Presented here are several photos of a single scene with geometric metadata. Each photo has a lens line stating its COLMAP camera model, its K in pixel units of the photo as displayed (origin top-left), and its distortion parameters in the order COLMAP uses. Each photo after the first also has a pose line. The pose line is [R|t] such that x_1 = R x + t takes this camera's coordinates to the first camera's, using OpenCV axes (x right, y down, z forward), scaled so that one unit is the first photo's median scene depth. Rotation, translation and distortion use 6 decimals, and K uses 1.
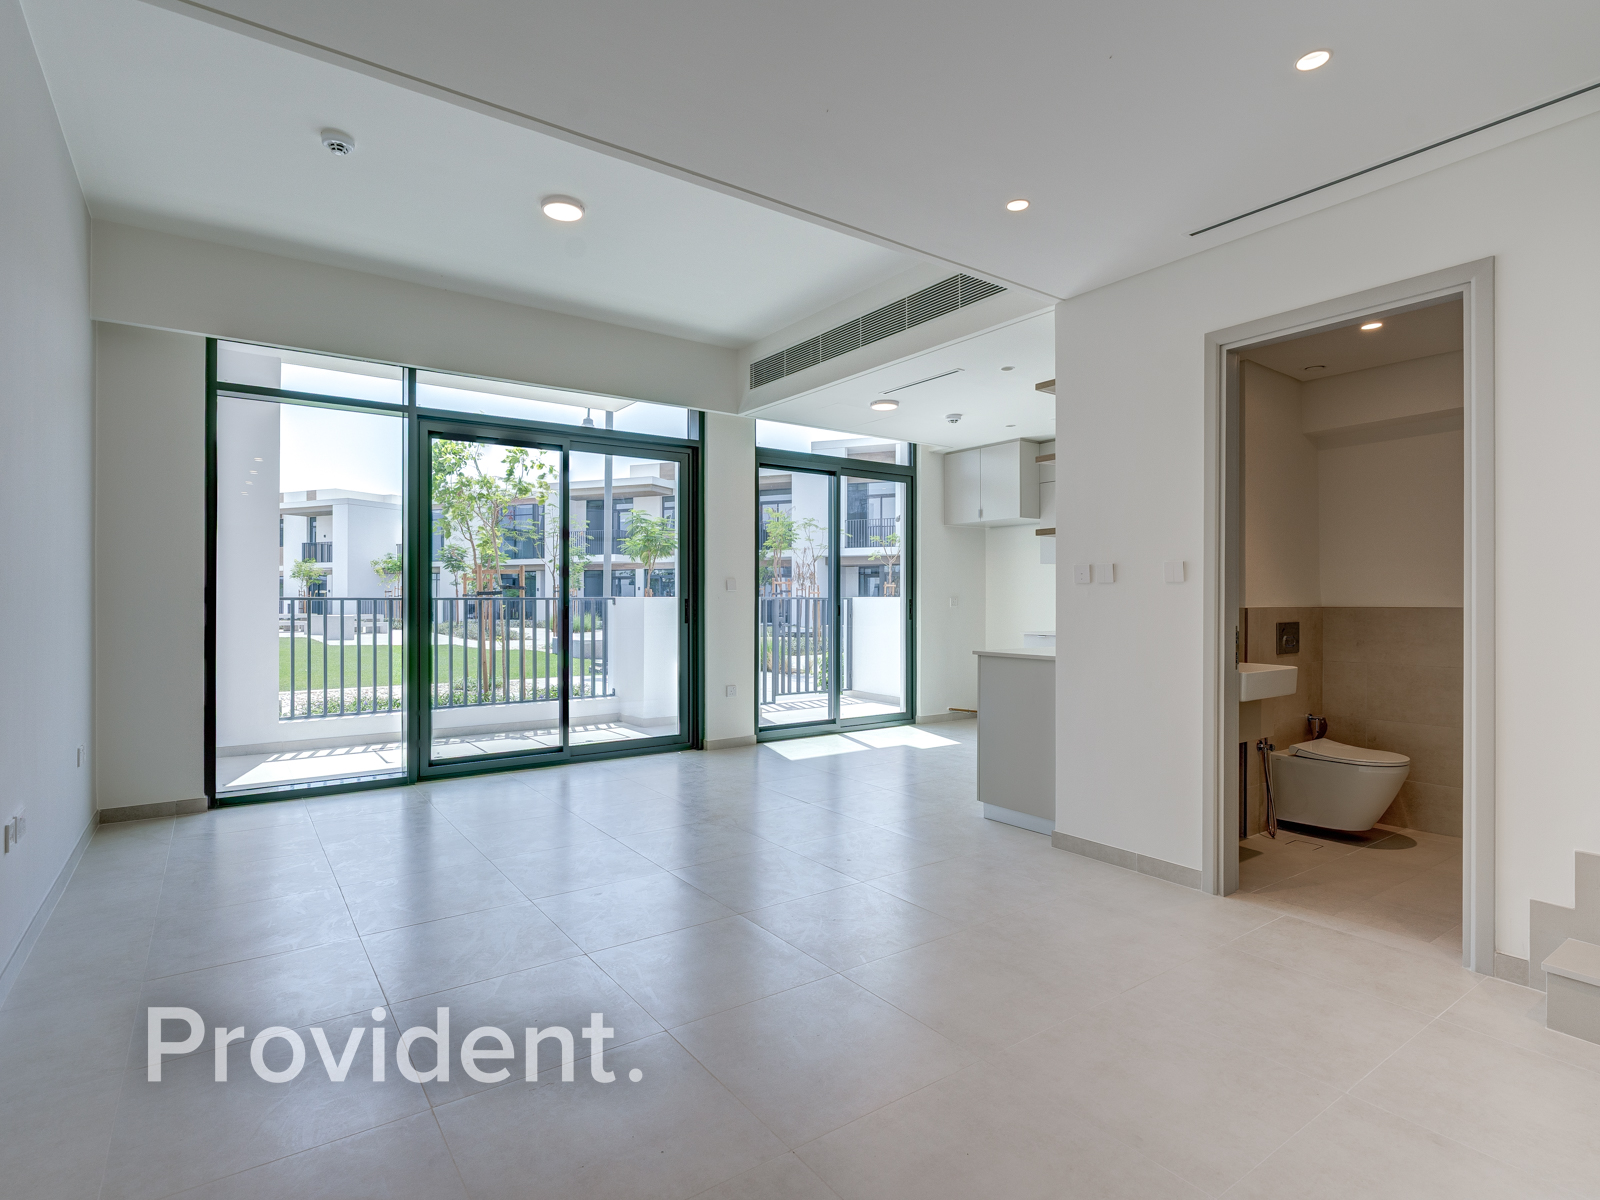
lens RADIAL K [[829.7, 0, 802.3], [0, 829.7, 599.2], [0, 0, 1]] dist [-0.007294, -0.000494]
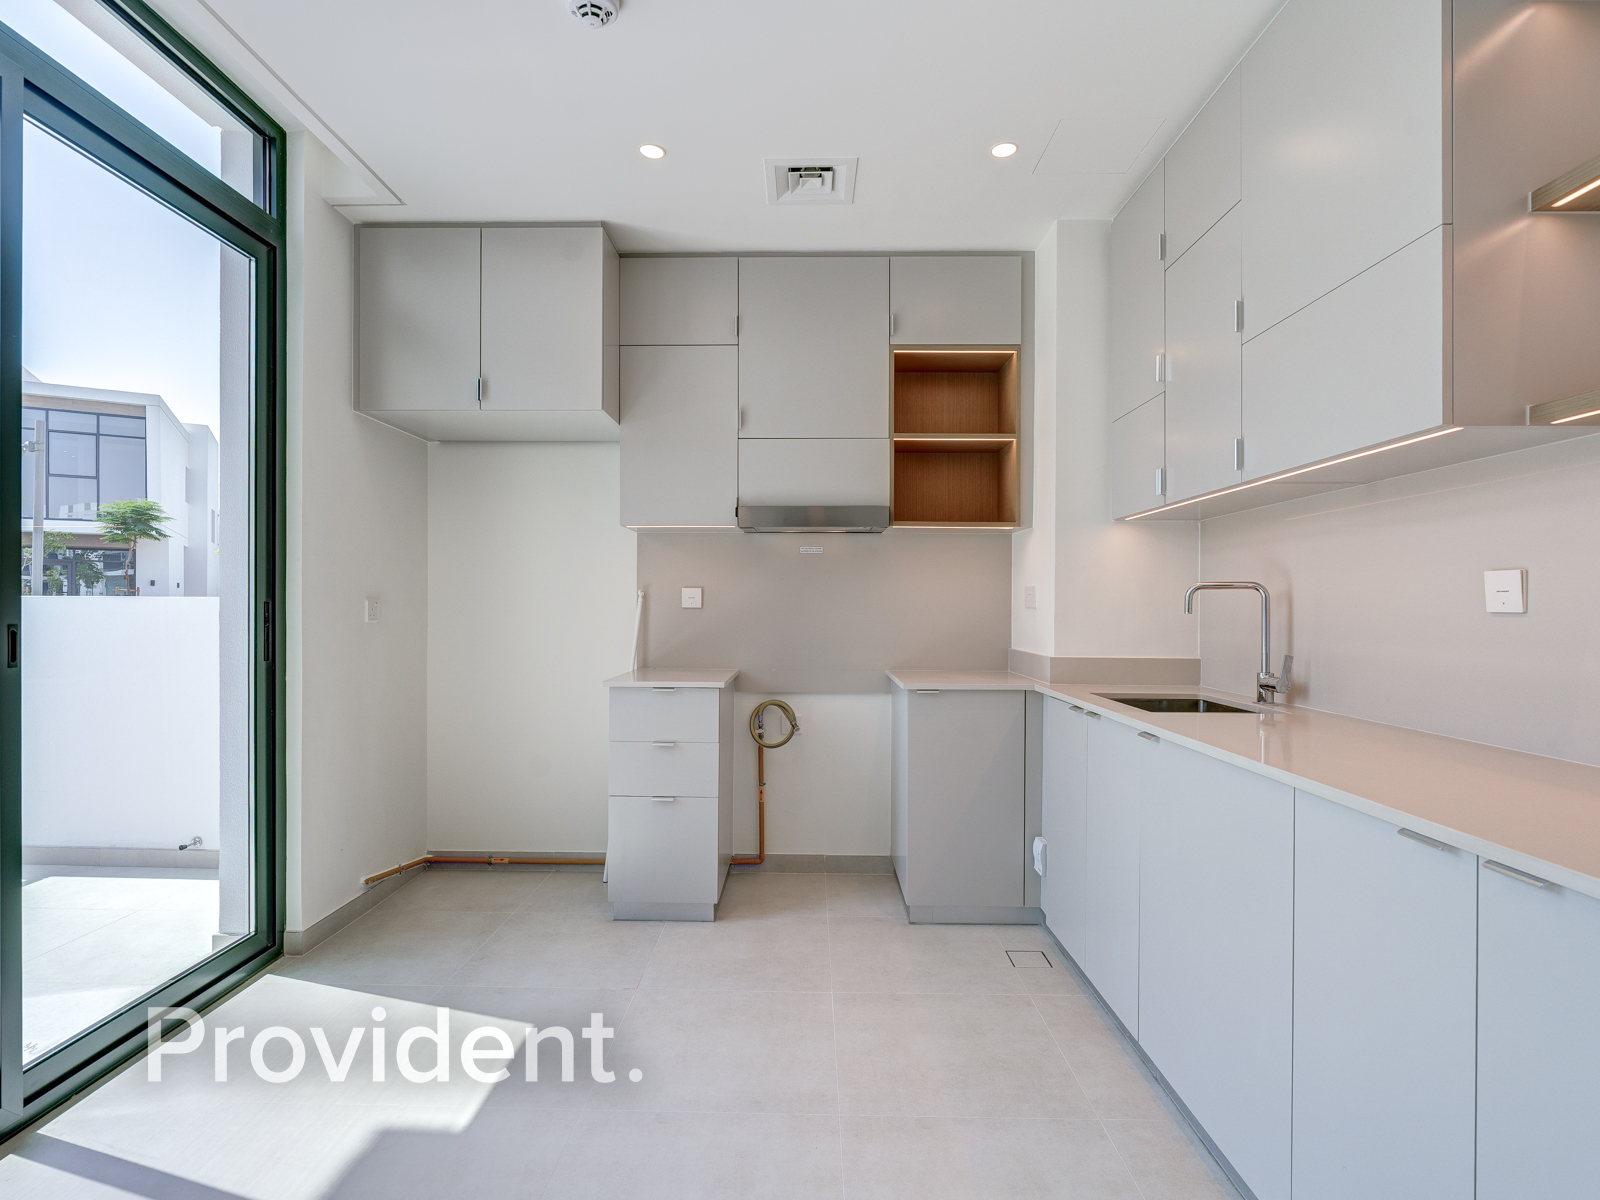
lens RADIAL K [[829.7, 0, 798.0], [0, 829.7, 605.5], [0, 0, 1]] dist [-0.007294, -0.000494]
pose [[0.577760, -0.001433, 0.816206, -0.023664], [-0.001378, 0.999995, 0.002731, 0.000002], [-0.816206, -0.002702, 0.577755, 0.612444]]
